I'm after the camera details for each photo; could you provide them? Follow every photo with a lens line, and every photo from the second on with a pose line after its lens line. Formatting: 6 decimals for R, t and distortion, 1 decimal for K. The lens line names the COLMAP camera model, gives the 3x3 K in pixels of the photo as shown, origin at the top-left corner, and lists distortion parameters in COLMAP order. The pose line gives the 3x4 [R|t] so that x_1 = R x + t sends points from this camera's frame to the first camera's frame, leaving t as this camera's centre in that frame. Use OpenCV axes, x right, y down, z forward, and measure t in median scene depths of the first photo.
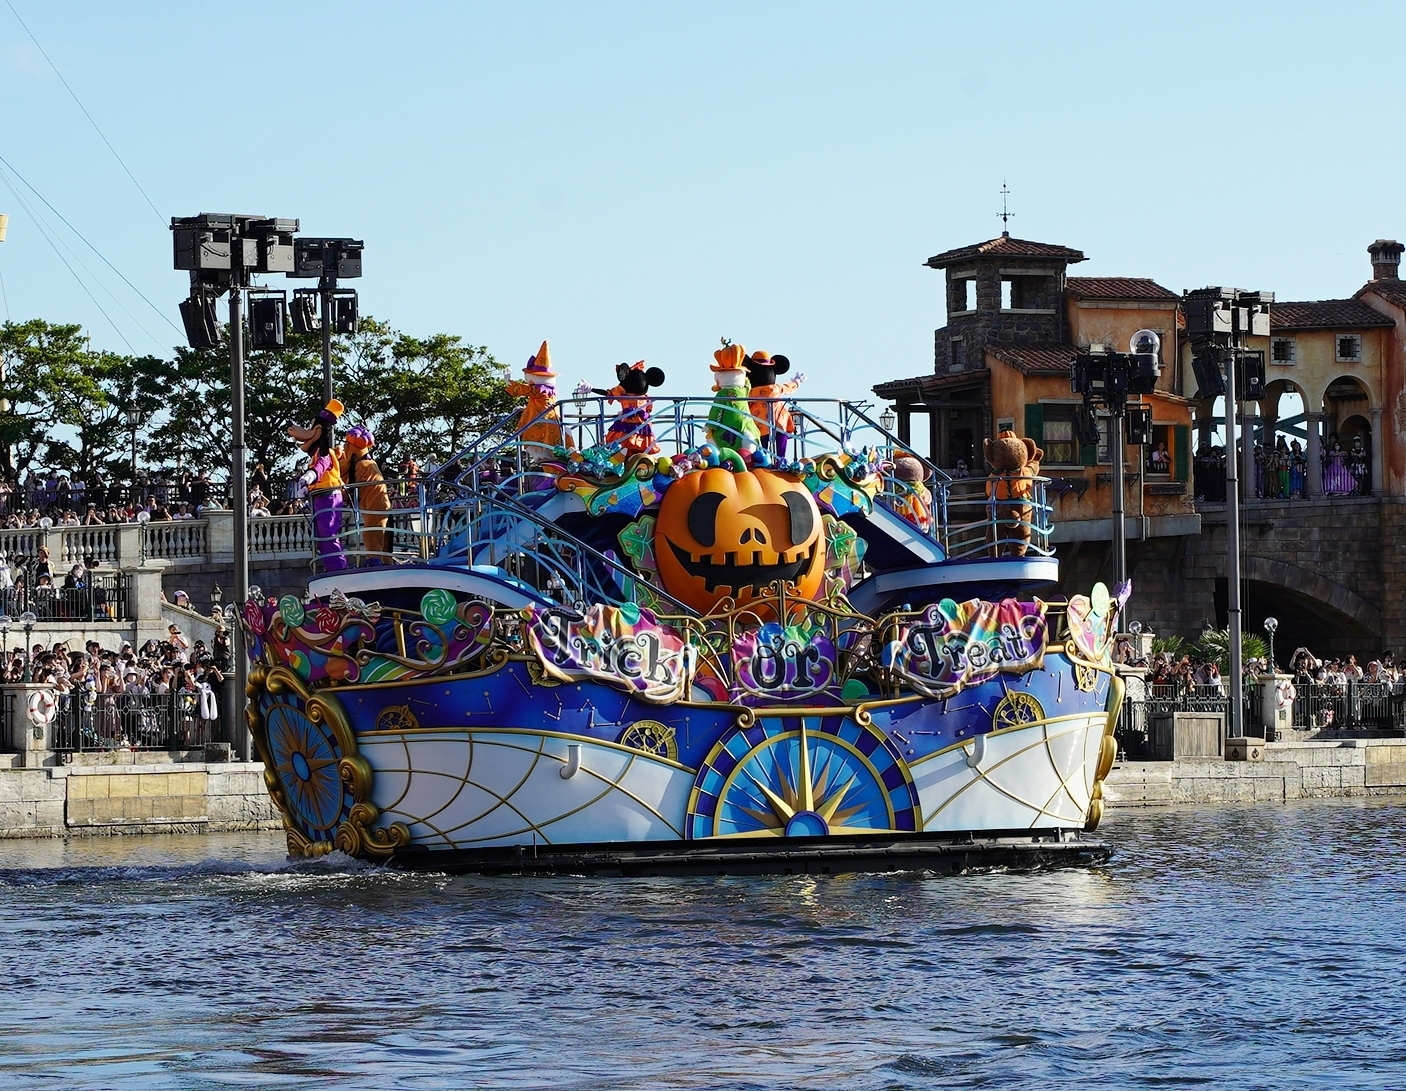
lens RADIAL K [[5670.0, 0, 703.0], [0, 5670.0, 545.5], [0, 0, 1]] dist [-0.109173, -0.110119]
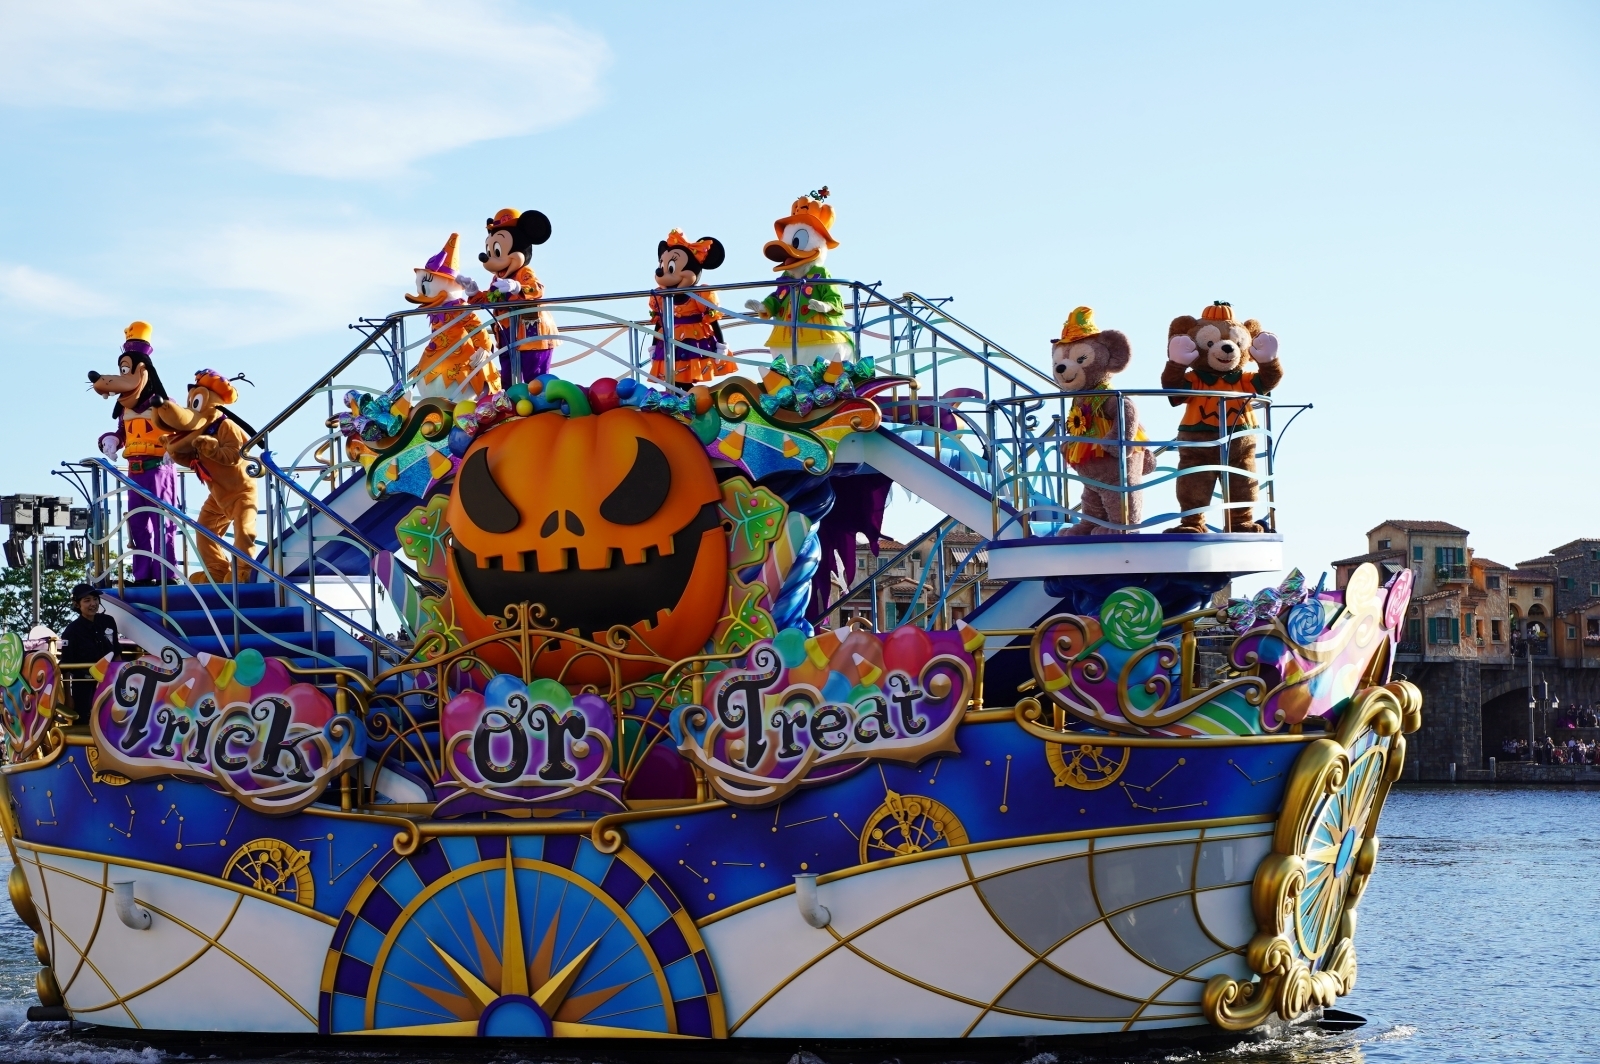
lens RADIAL K [[3384.0, 0, 800.0], [0, 3384.0, 532.0], [0, 0, 1]] dist [0.208504, 0.084109]
pose [[0.602773, -0.000706, -0.797912, 0.319960], [0.065847, 0.996633, 0.048861, -0.017118], [0.795191, -0.081992, 0.600790, 0.806631]]
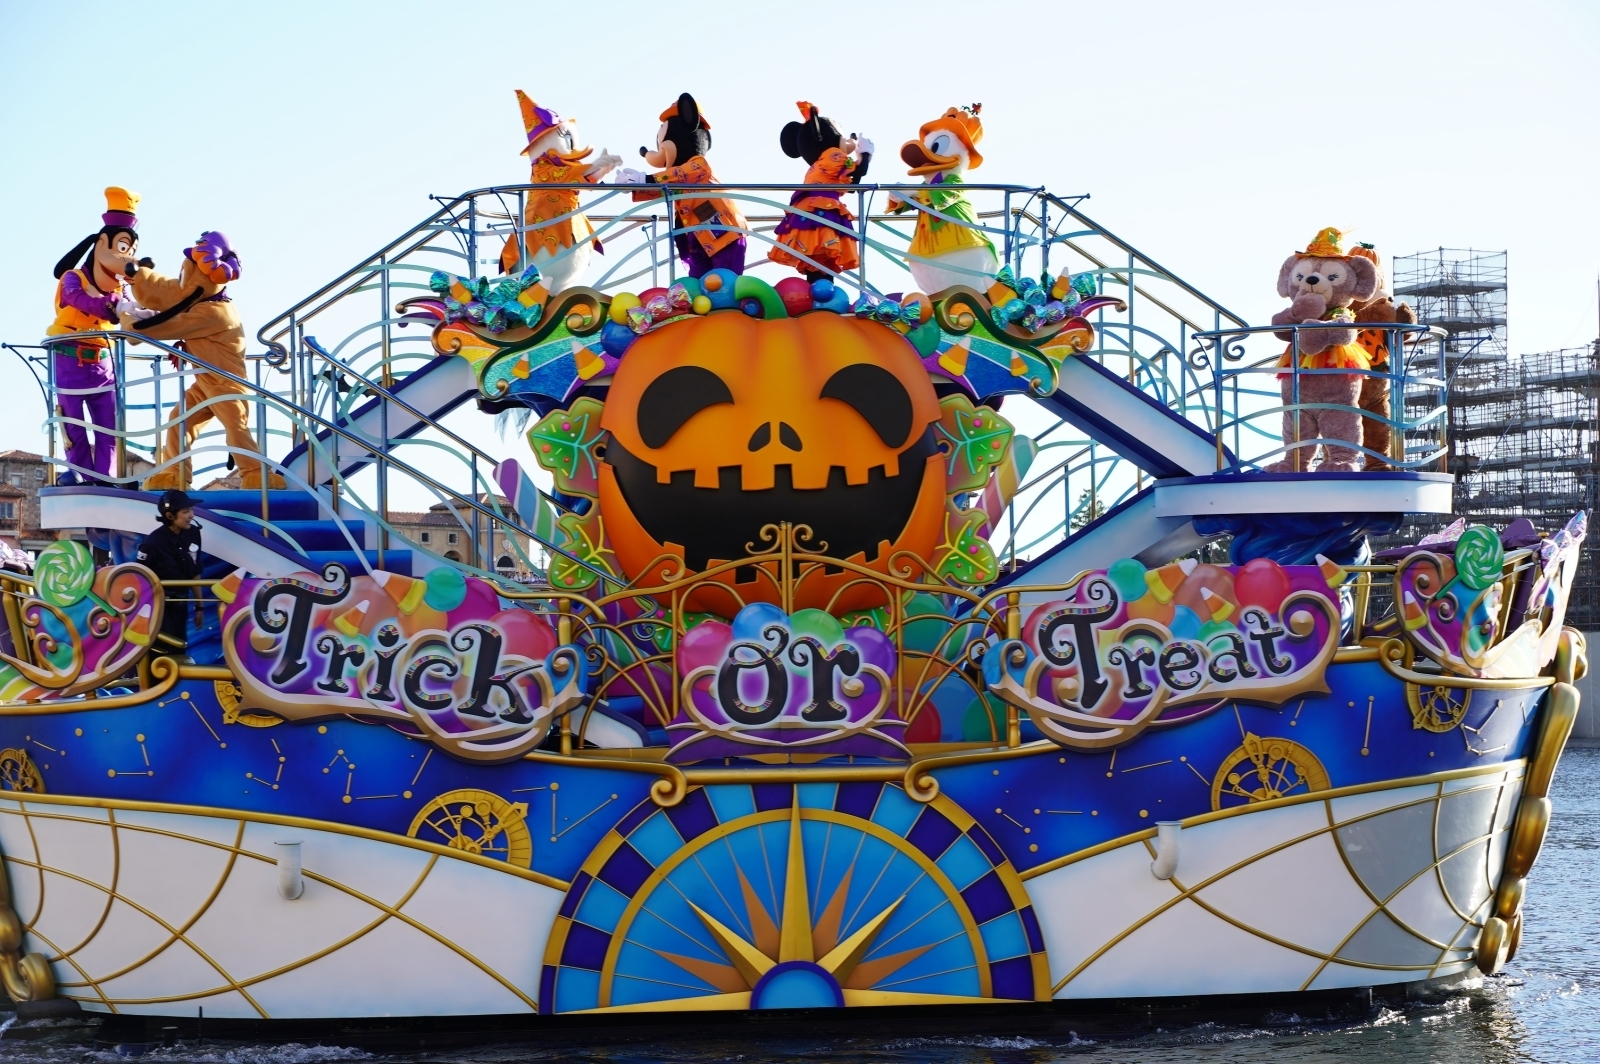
lens RADIAL K [[3255.7, 0, 800.0], [0, 3255.7, 532.0], [0, 0, 1]] dist [0.205578, 0.324198]
pose [[0.919552, 0.031434, -0.391710, 0.136509], [-0.001842, 0.997129, 0.075693, -0.016520], [0.392965, -0.068882, 0.916970, 0.715854]]
